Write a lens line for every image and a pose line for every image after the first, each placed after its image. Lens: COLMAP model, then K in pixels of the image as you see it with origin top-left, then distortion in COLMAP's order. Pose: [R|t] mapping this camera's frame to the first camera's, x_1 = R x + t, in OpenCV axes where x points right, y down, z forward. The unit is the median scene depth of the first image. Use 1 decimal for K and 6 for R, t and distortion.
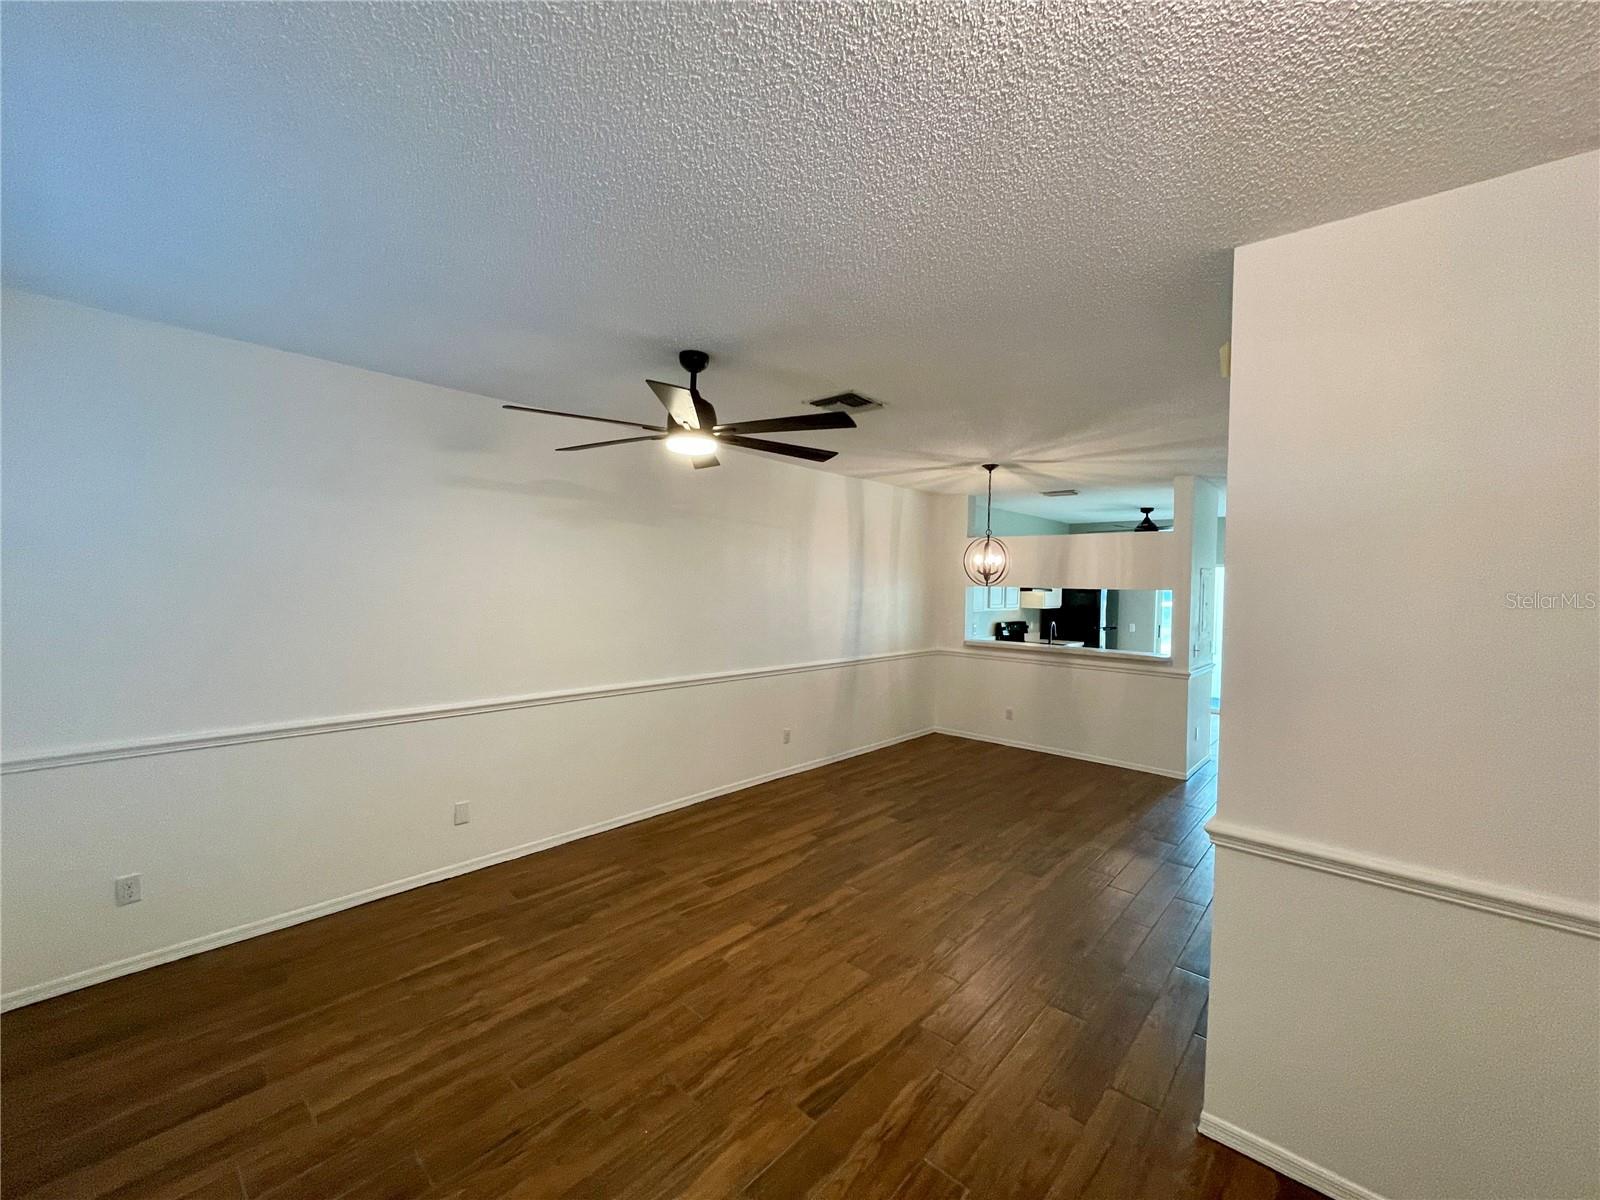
lens RADIAL K [[645.9, 0, 803.5], [0, 645.9, 600.8], [0, 0, 1]] dist [-0.002067, -0.000812]
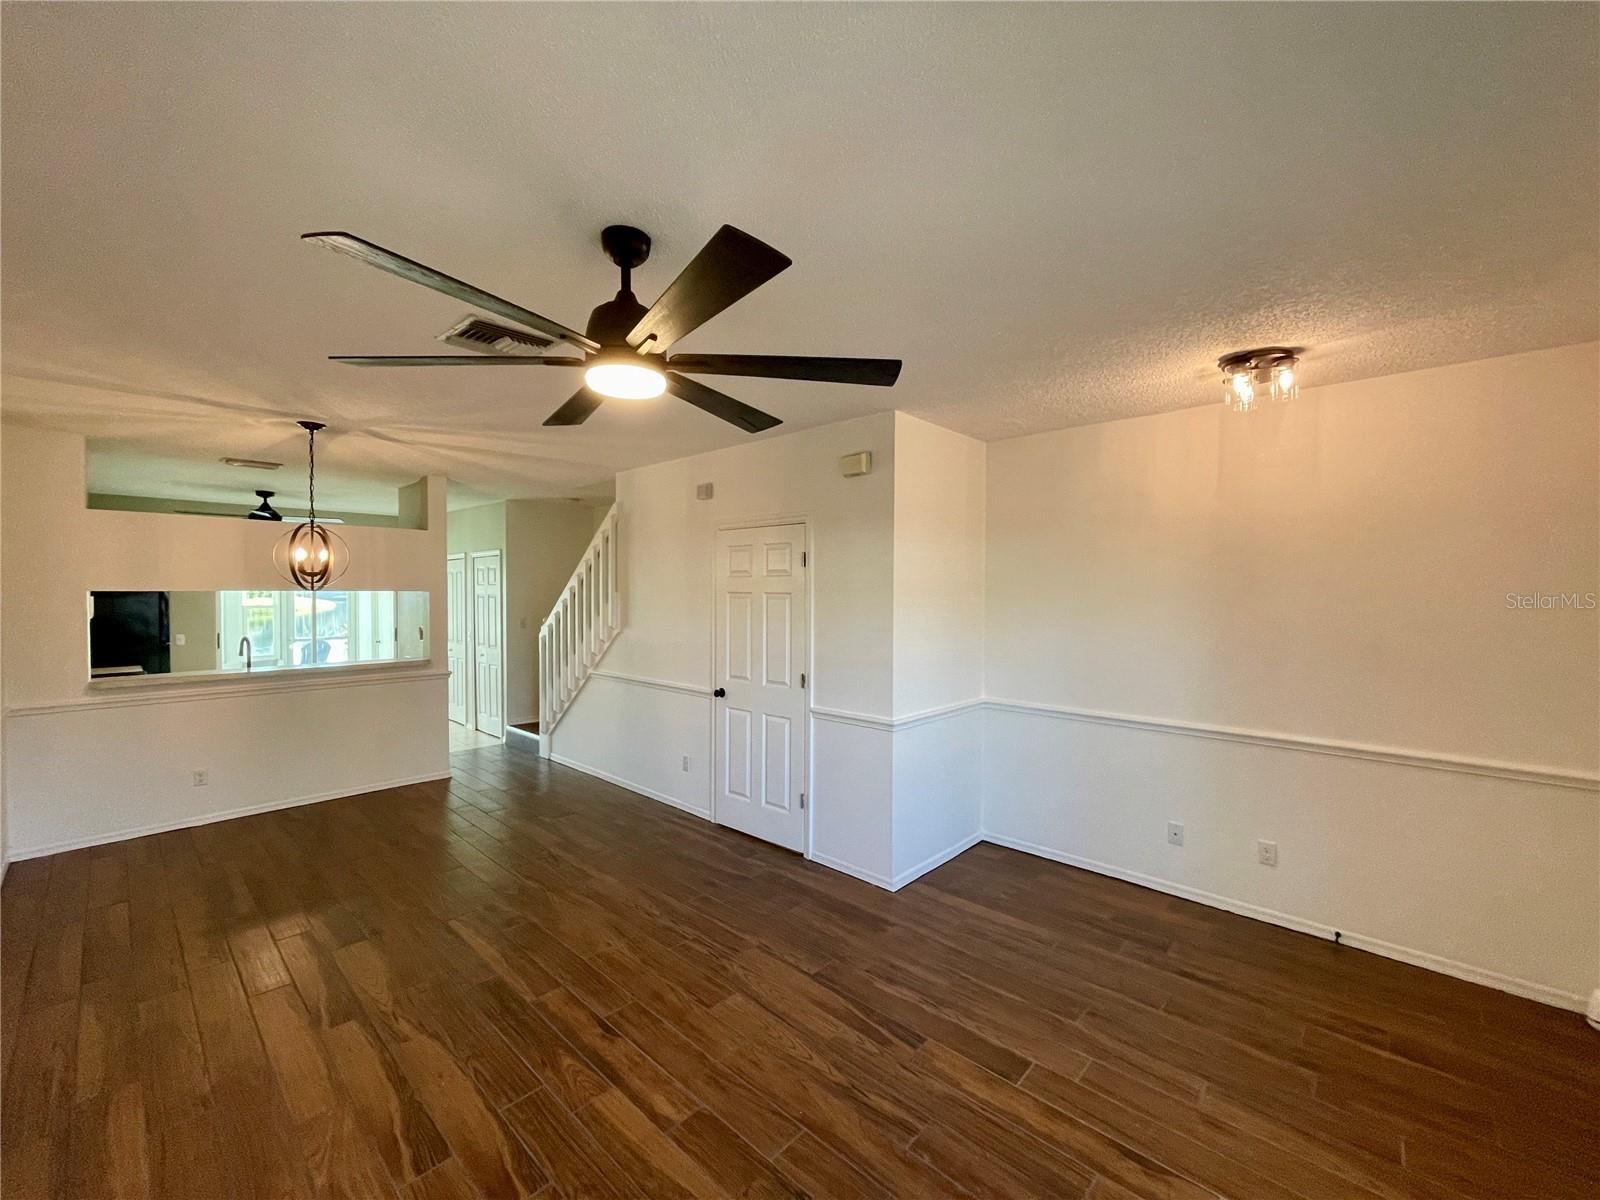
lens RADIAL K [[645.9, 0, 805.9], [0, 645.9, 594.5], [0, 0, 1]] dist [-0.002067, -0.000812]
pose [[0.012454, -0.025653, 0.999593, -0.651185], [0.024301, 0.999383, 0.025345, -0.035153], [-0.999627, 0.023975, 0.013070, 0.662288]]
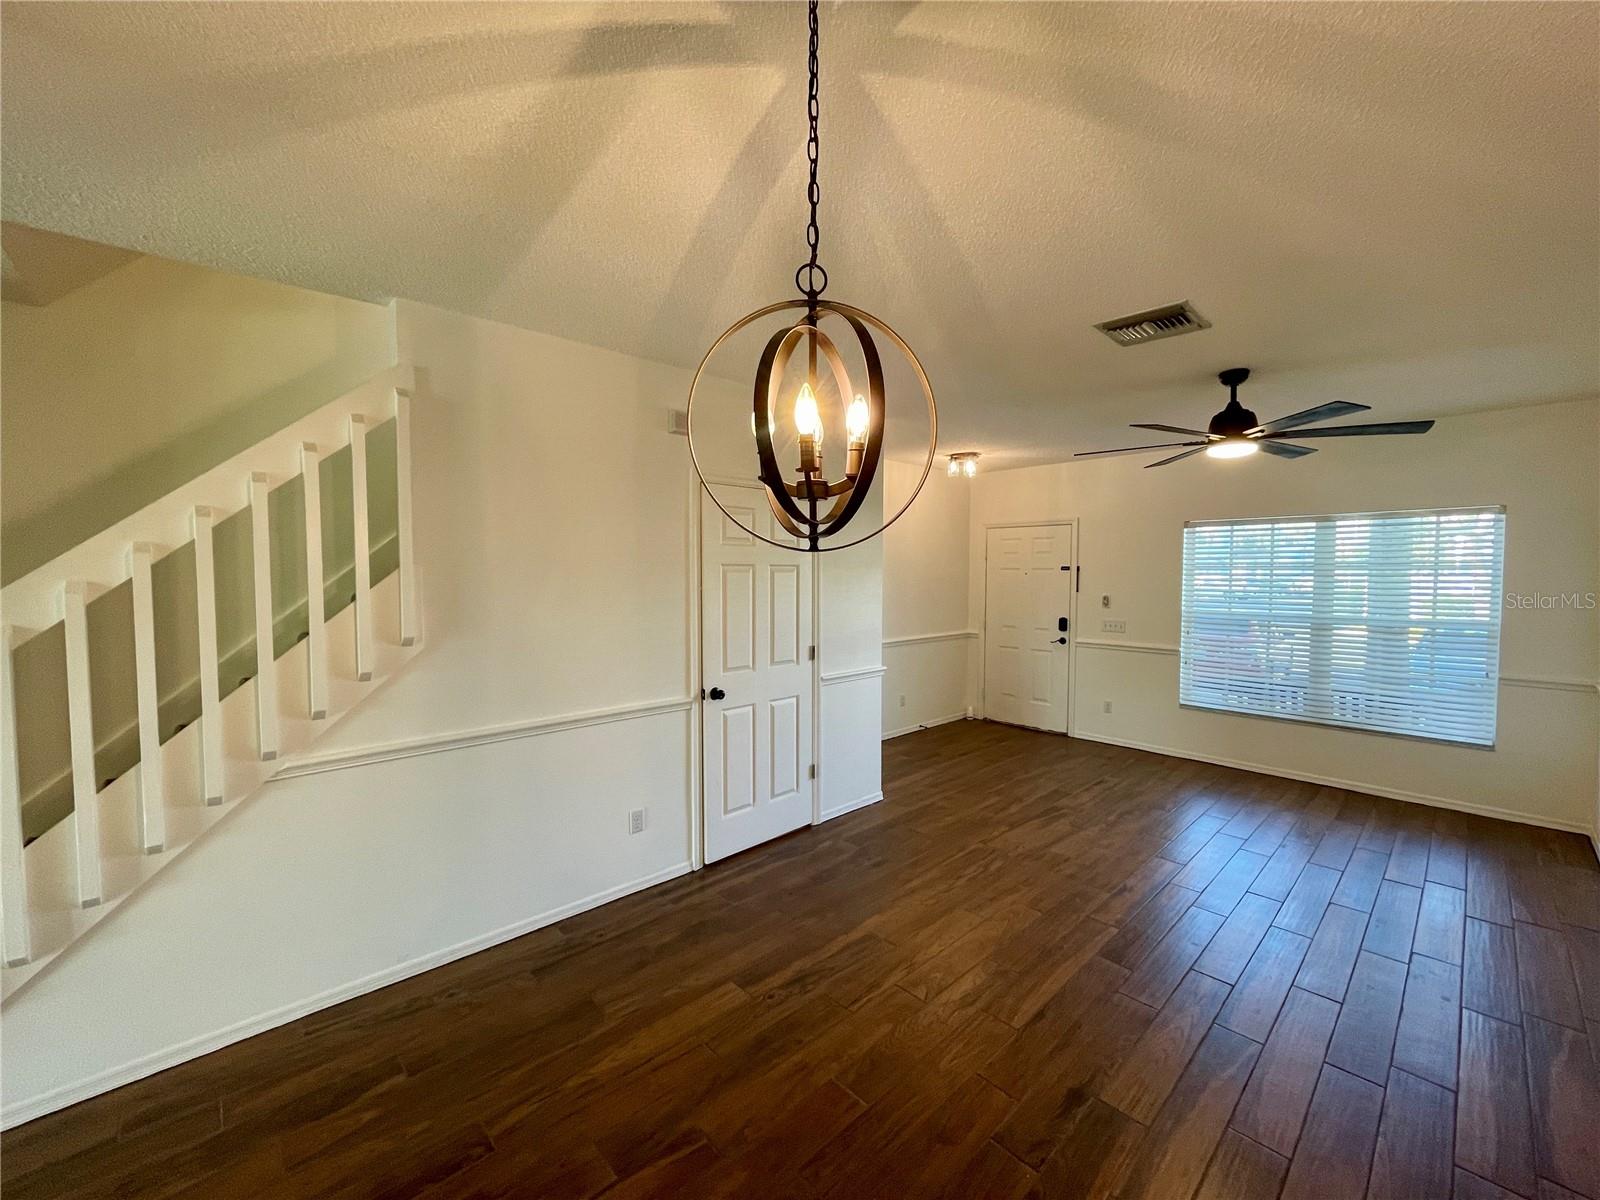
lens RADIAL K [[645.9, 0, 800.7], [0, 645.9, 600.0], [0, 0, 1]] dist [-0.002067, -0.000812]
pose [[-0.996497, -0.025034, 0.079788, 0.407951], [-0.019052, 0.997011, 0.074873, -0.033216], [-0.081424, 0.073090, -0.993996, 1.808240]]
